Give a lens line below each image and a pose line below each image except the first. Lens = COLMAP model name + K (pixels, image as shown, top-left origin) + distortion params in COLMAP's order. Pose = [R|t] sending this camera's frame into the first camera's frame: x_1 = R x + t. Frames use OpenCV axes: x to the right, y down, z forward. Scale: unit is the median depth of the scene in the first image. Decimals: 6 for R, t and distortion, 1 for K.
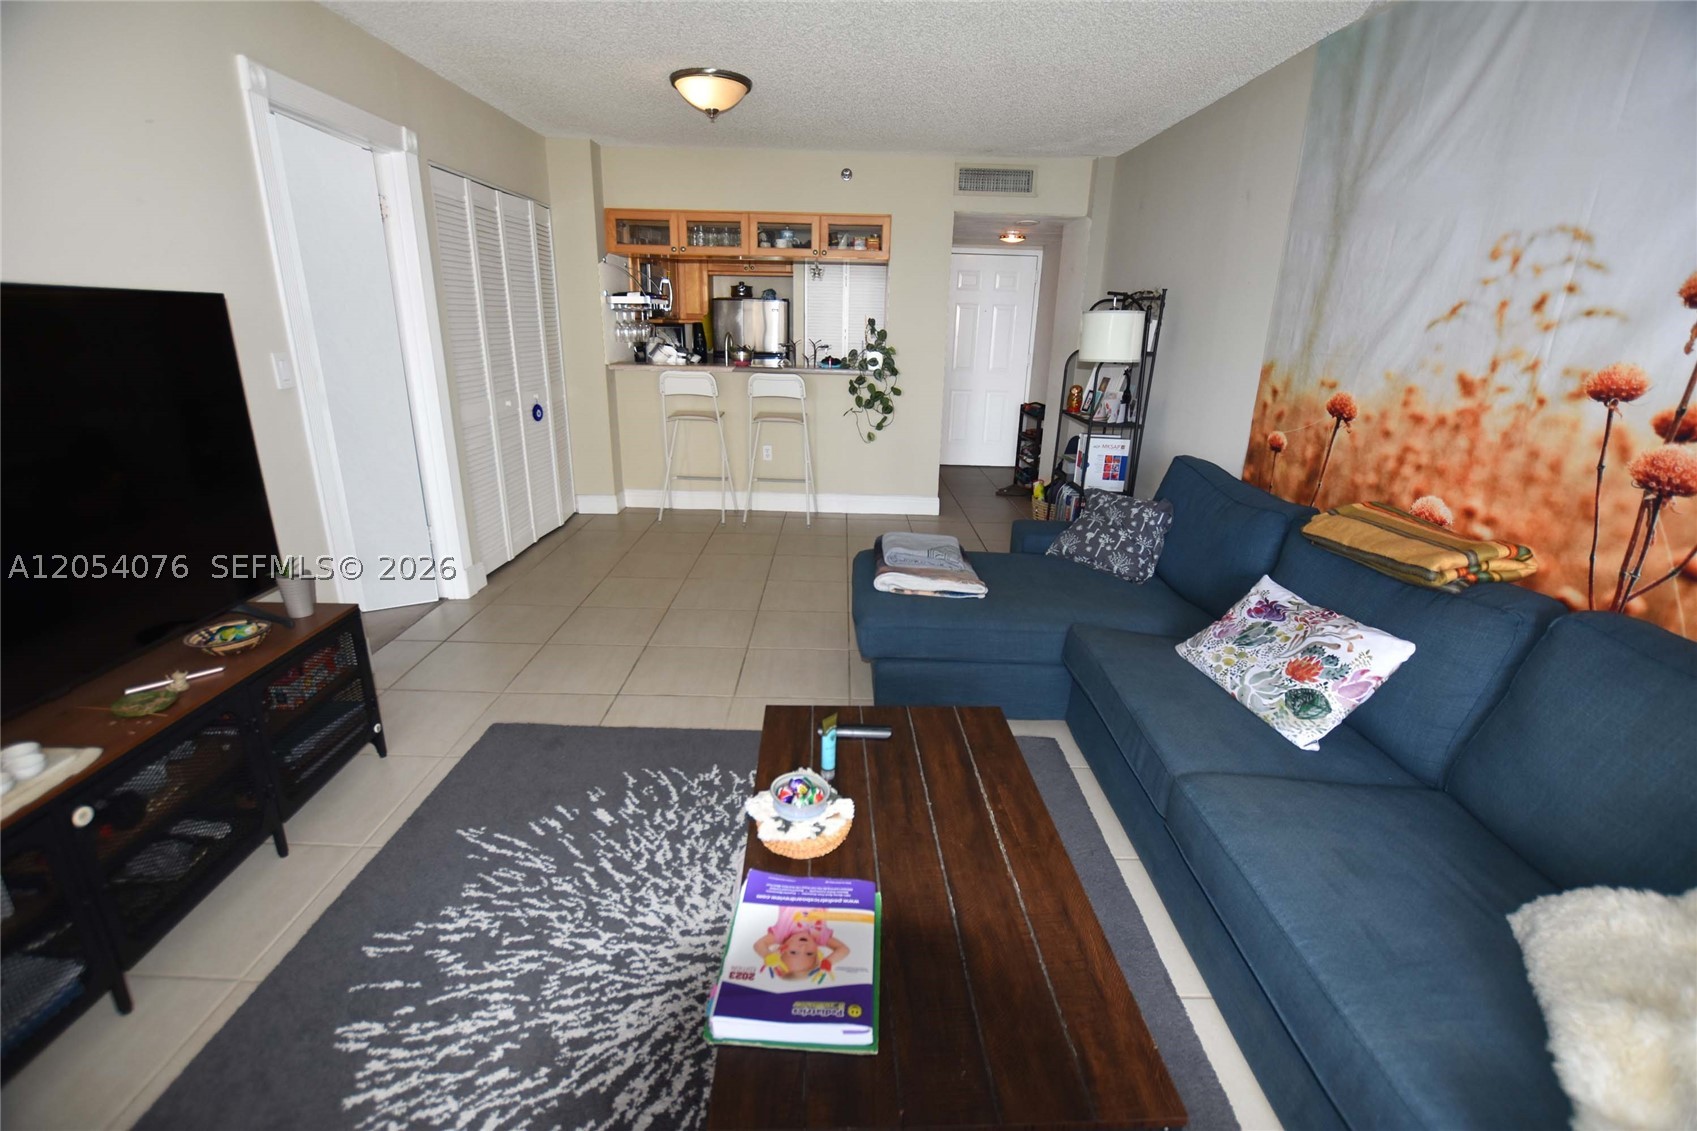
lens RADIAL K [[744.4, 0, 853.8], [0, 744.4, 560.6], [0, 0, 1]] dist [0.000202, 0.000069]
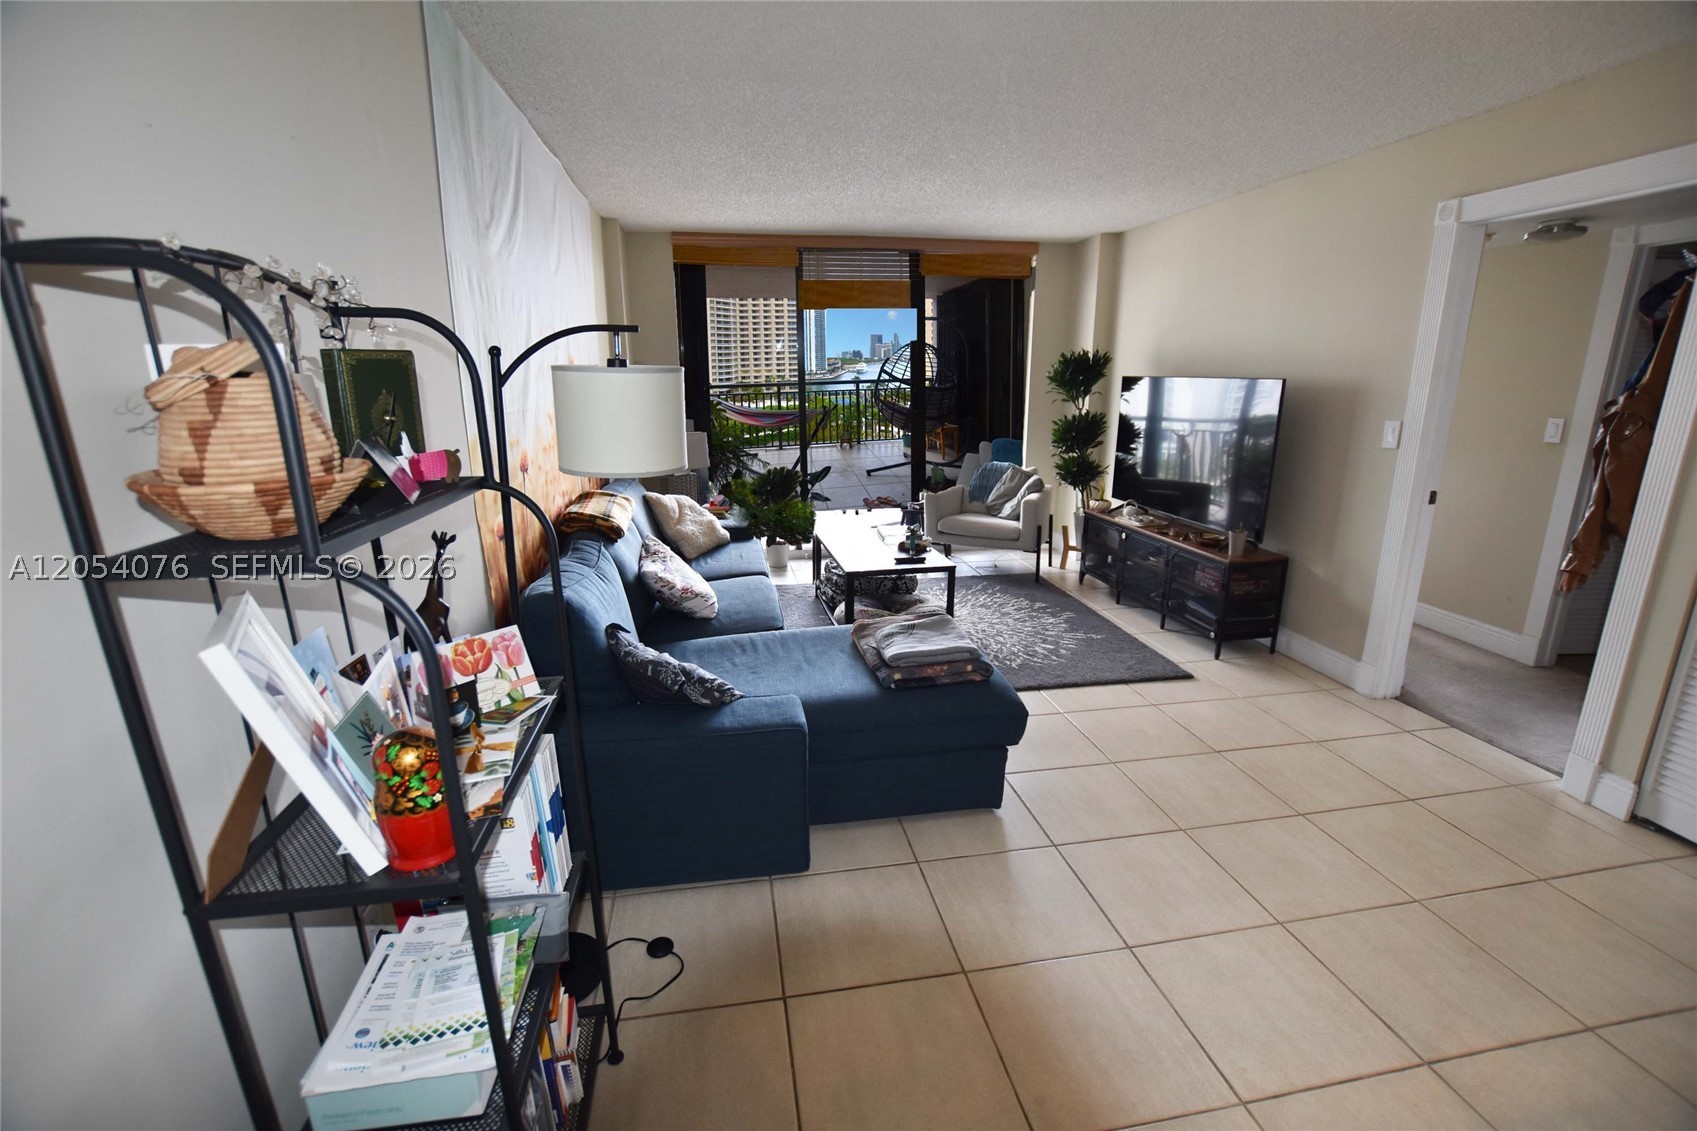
lens RADIAL K [[744.4, 0, 849.6], [0, 744.4, 569.7], [0, 0, 1]] dist [0.000202, 0.000069]
pose [[-0.987994, 0.021841, -0.152939, 0.461339], [-0.062706, 0.848051, 0.526191, -0.814066], [0.141193, 0.529464, -0.836500, 2.483129]]
